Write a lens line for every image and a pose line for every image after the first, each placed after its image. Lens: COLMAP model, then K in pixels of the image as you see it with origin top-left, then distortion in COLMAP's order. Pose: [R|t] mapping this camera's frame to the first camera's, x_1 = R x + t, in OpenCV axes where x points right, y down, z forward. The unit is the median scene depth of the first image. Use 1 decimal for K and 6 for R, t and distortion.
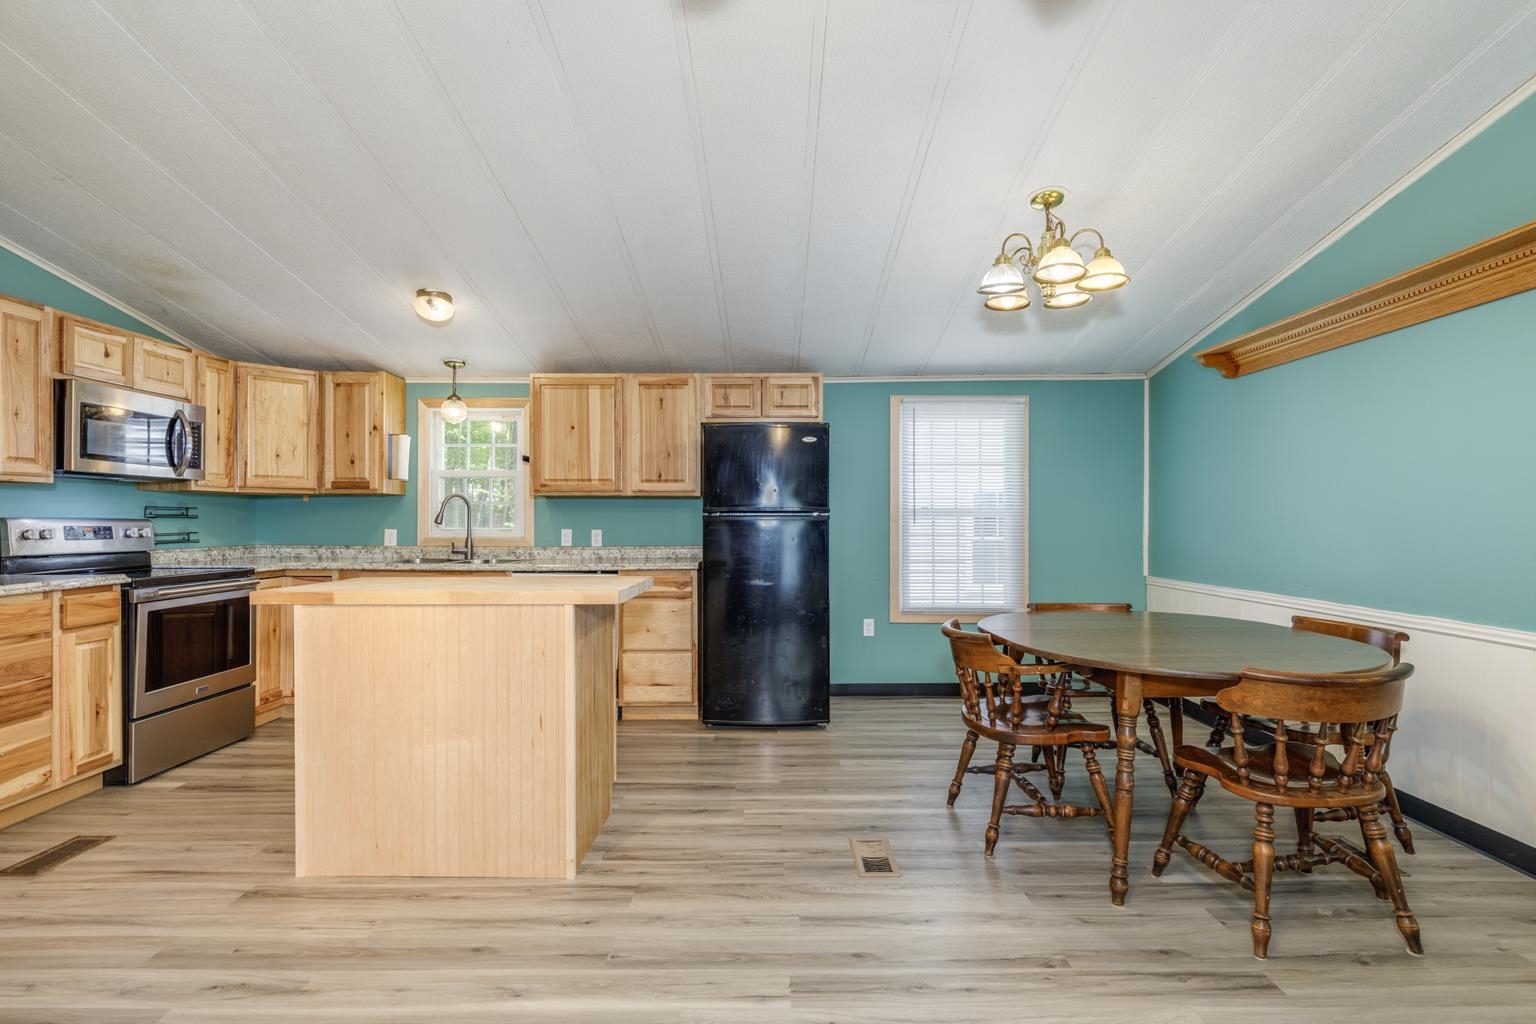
lens RADIAL K [[752.5, 0, 821.9], [0, 752.5, 518.3], [0, 0, 1]] dist [-0.001858, 0.000091]
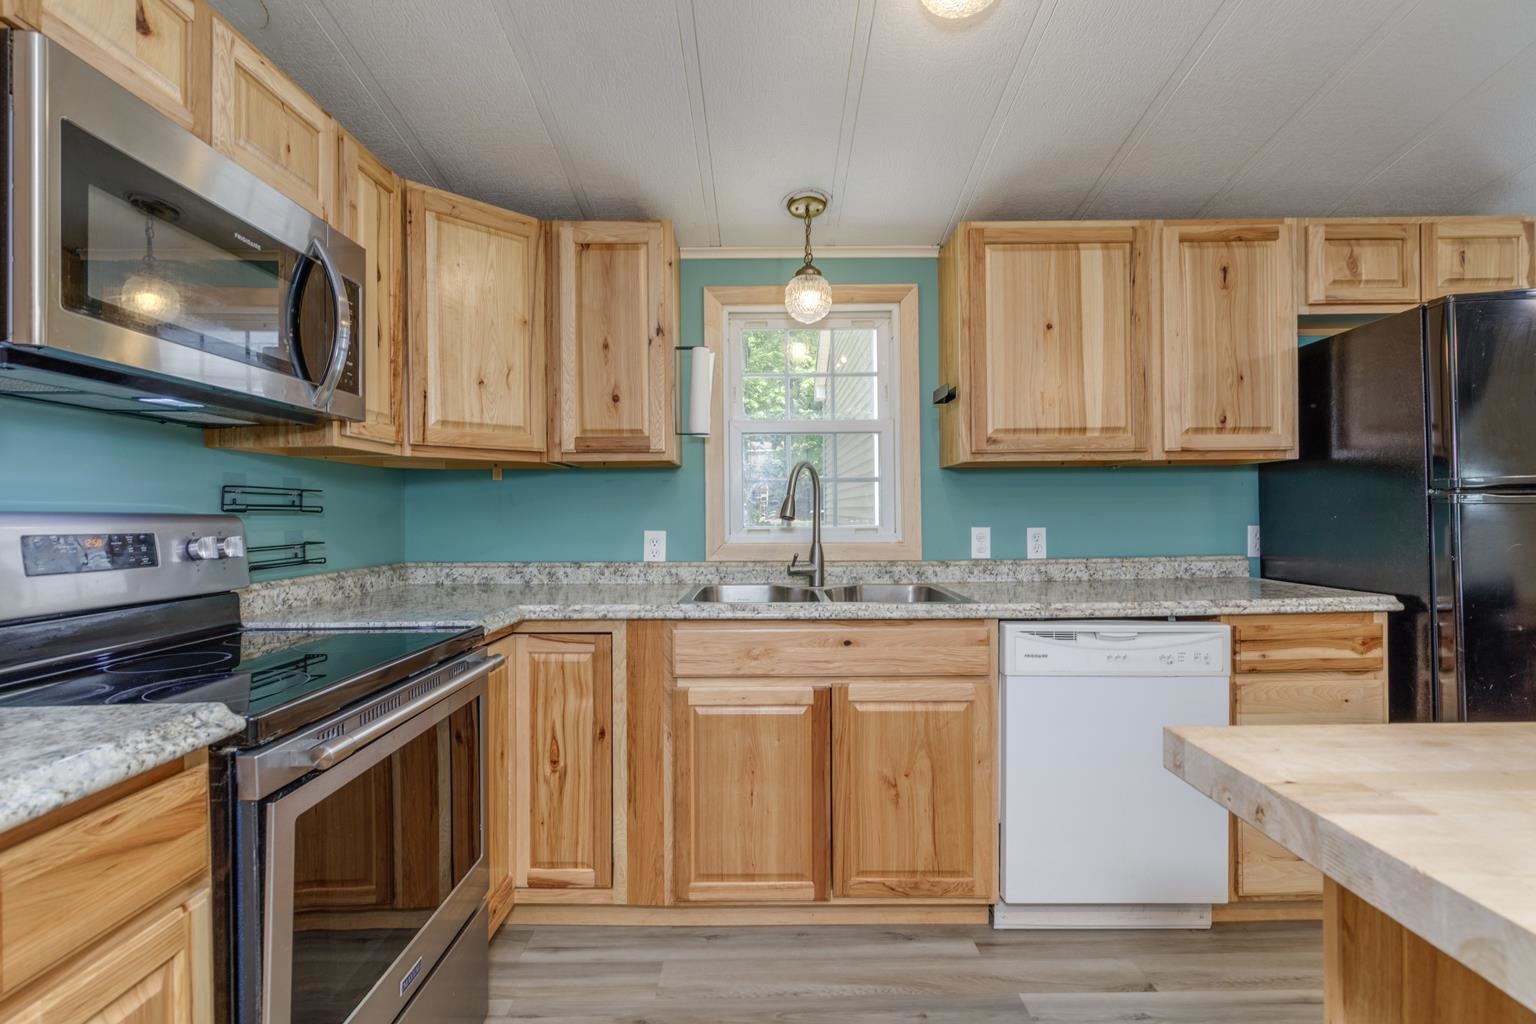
lens RADIAL K [[815.7, 0, 887.9], [0, 815.7, 510.3], [0, 0, 1]] dist [0.001128, 0.000134]
pose [[0.999946, -0.010376, -0.000498, -0.688769], [0.010376, 0.999946, -0.000281, 0.003372], [0.000501, 0.000275, 1.000000, 0.704516]]
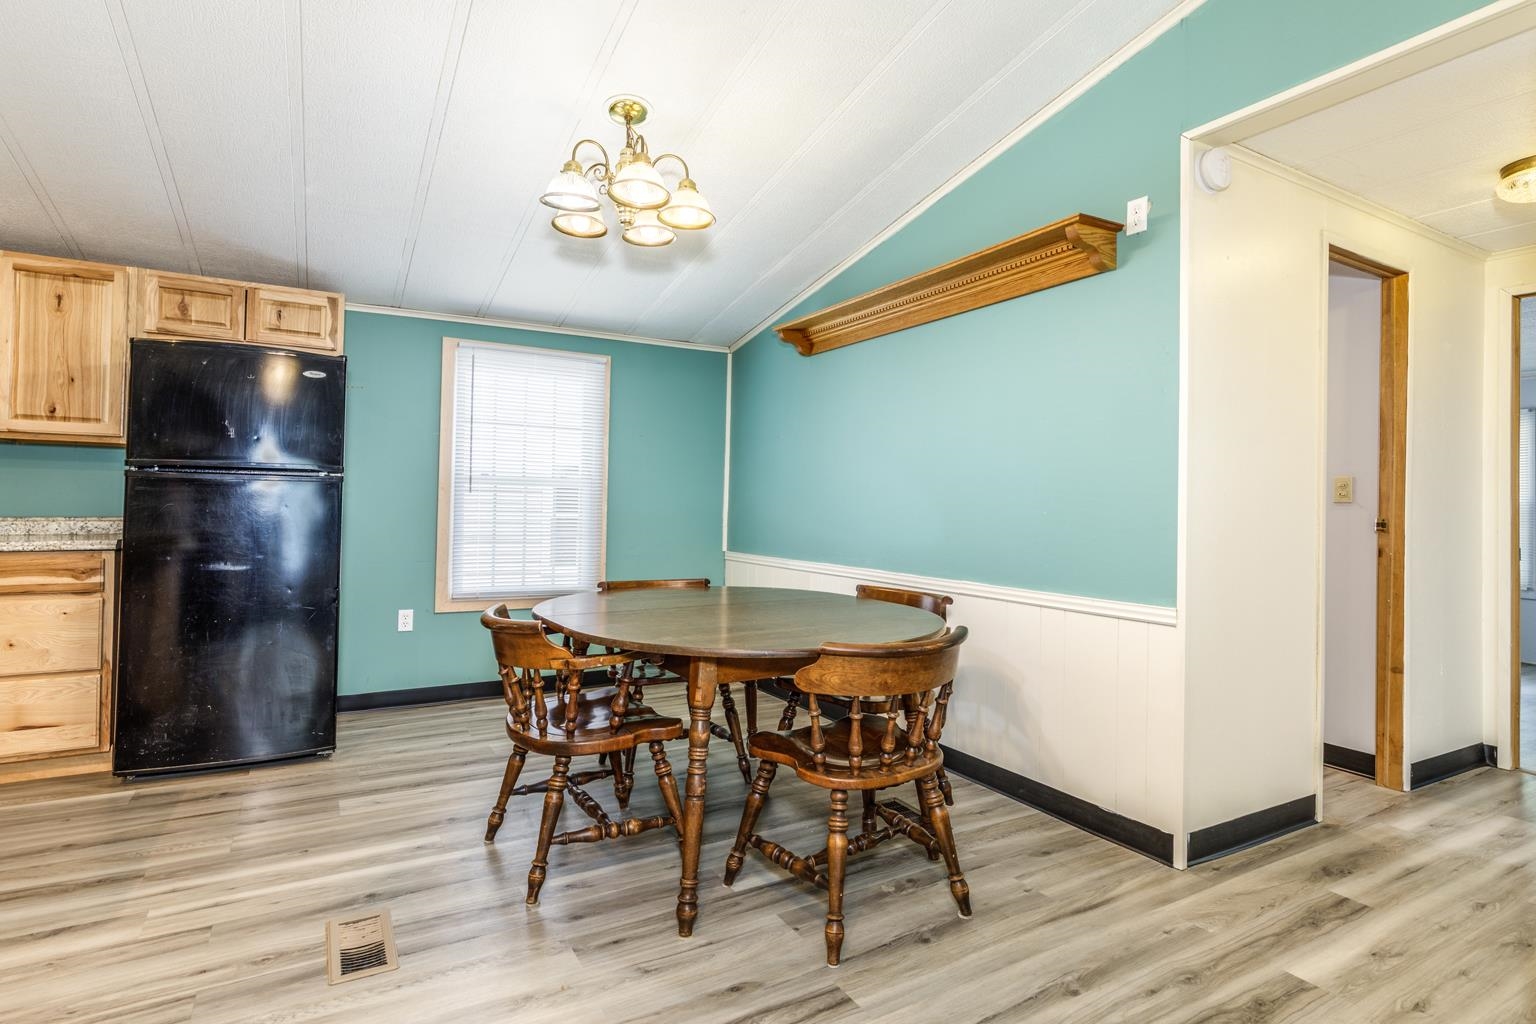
lens RADIAL K [[762.6, 0, 815.5], [0, 762.6, 491.1], [0, 0, 1]] dist [-0.001375, -0.000333]
pose [[0.865881, 0.025352, 0.499607, 0.054023], [-0.020213, 0.999672, -0.015695, 0.018571], [-0.499842, 0.003492, 0.866110, 0.124121]]
